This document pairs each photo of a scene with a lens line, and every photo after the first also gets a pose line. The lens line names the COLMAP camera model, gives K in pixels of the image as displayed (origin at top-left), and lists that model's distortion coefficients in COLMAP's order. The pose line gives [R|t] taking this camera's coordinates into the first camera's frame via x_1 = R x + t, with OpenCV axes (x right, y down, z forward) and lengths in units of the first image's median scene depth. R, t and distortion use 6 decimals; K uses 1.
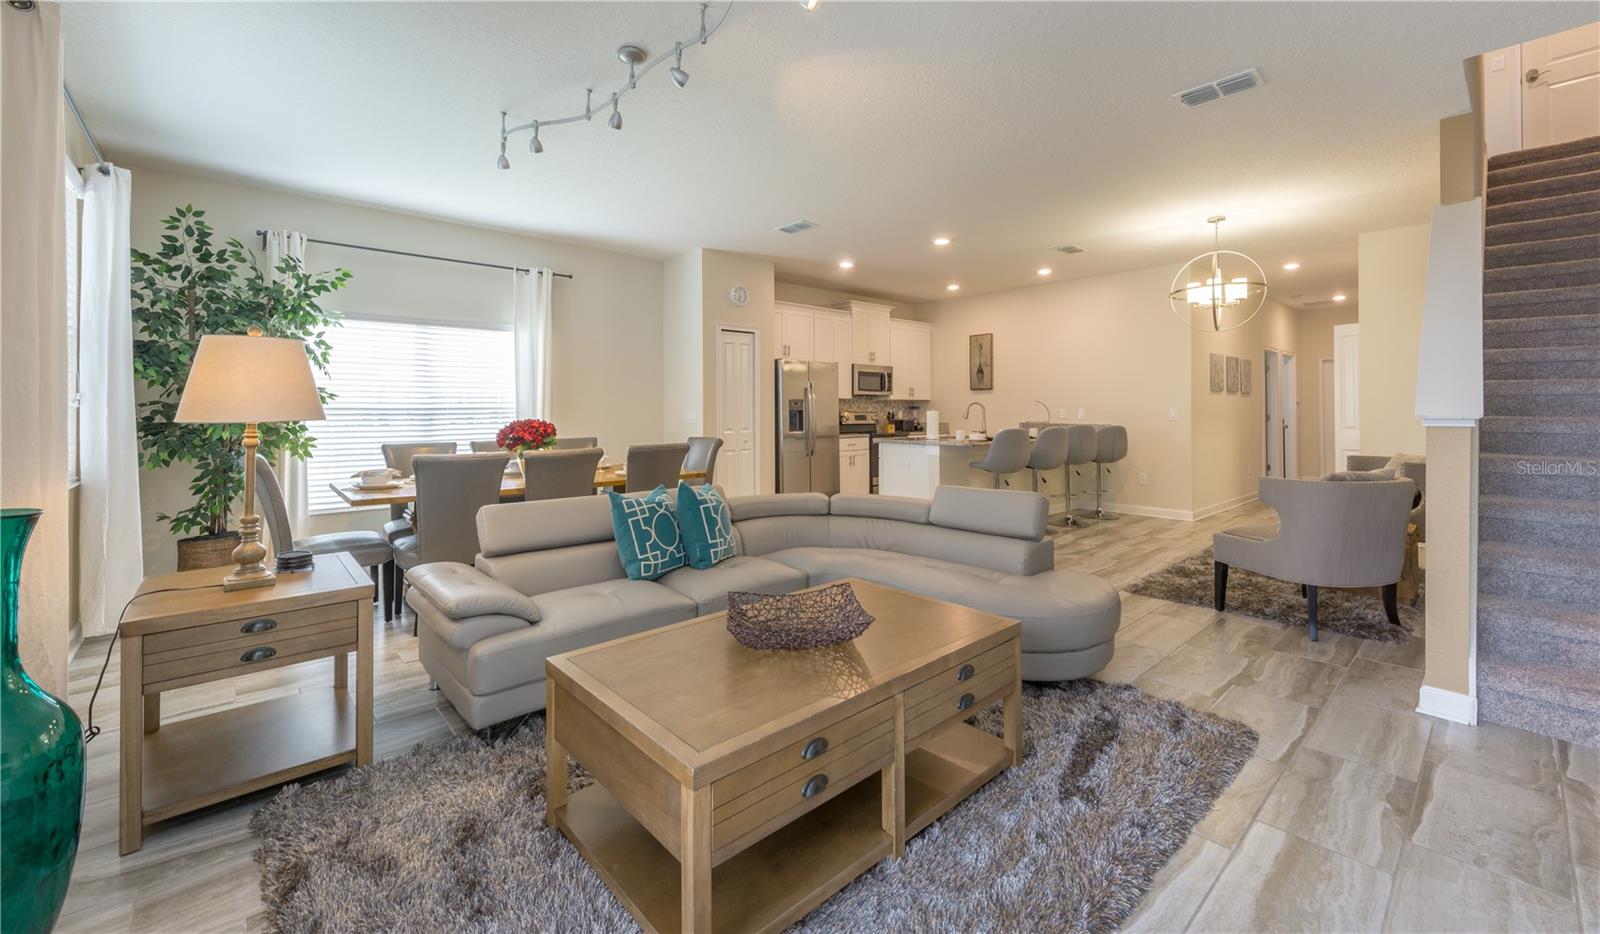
lens RADIAL K [[631.9, 0, 796.2], [0, 631.9, 408.6], [0, 0, 1]] dist [0.000644, 0.000038]
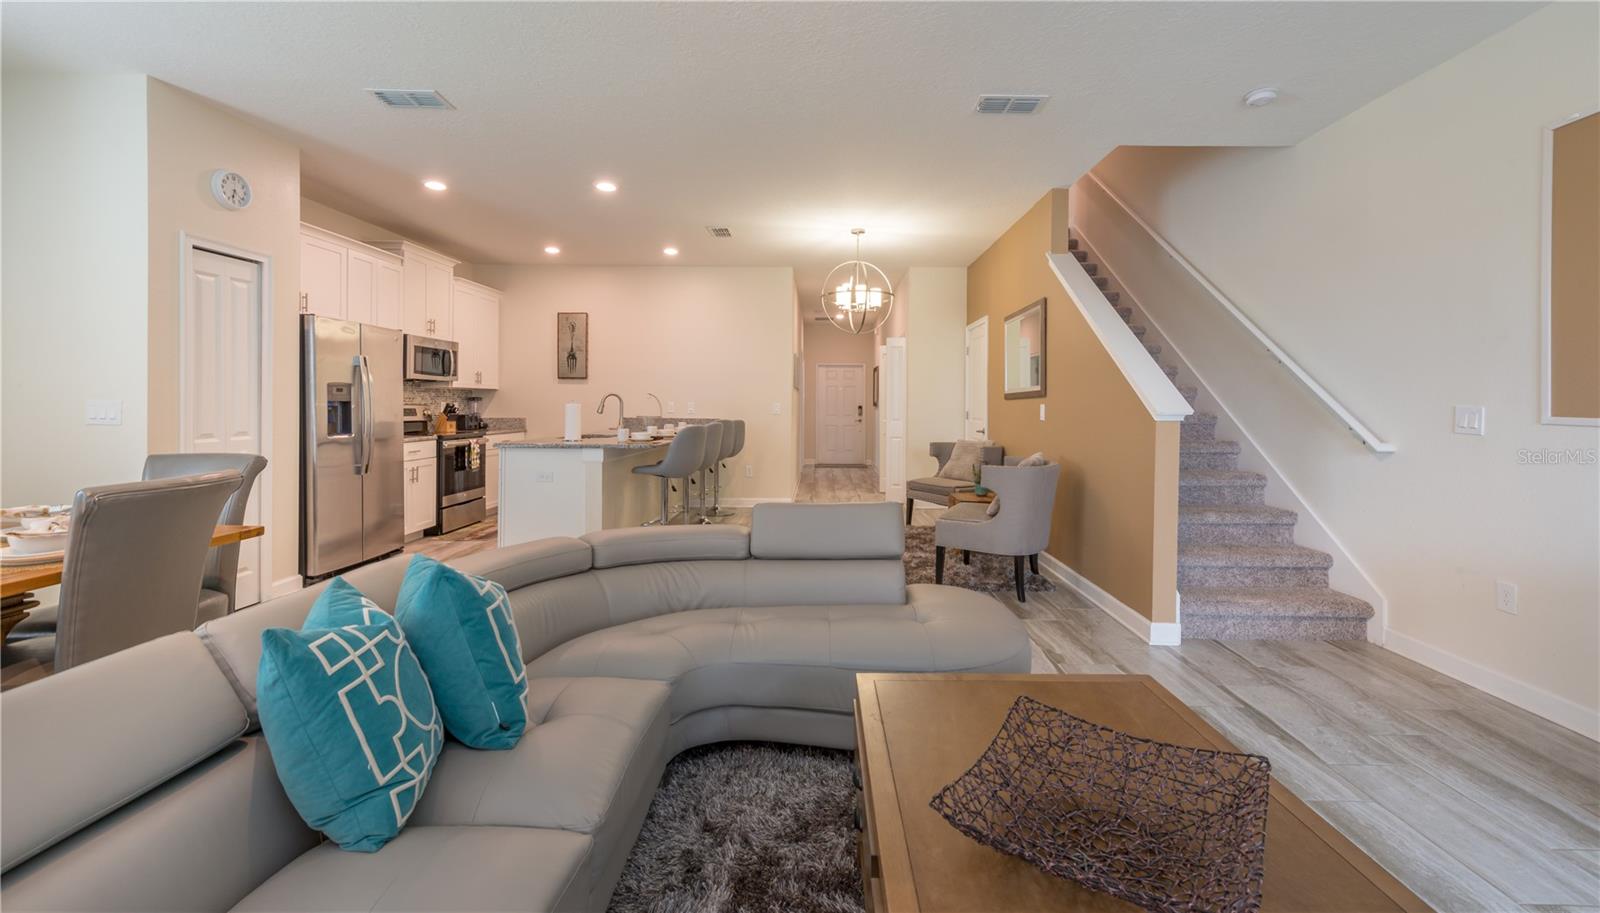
lens RADIAL K [[643.0, 0, 826.1], [0, 643.0, 407.8], [0, 0, 1]] dist [0.014575, -0.000191]
pose [[0.665328, 0.002918, 0.746545, -0.140029], [-0.011089, 0.999921, 0.005974, -0.000014], [-0.746469, -0.012253, 0.665308, 0.203714]]
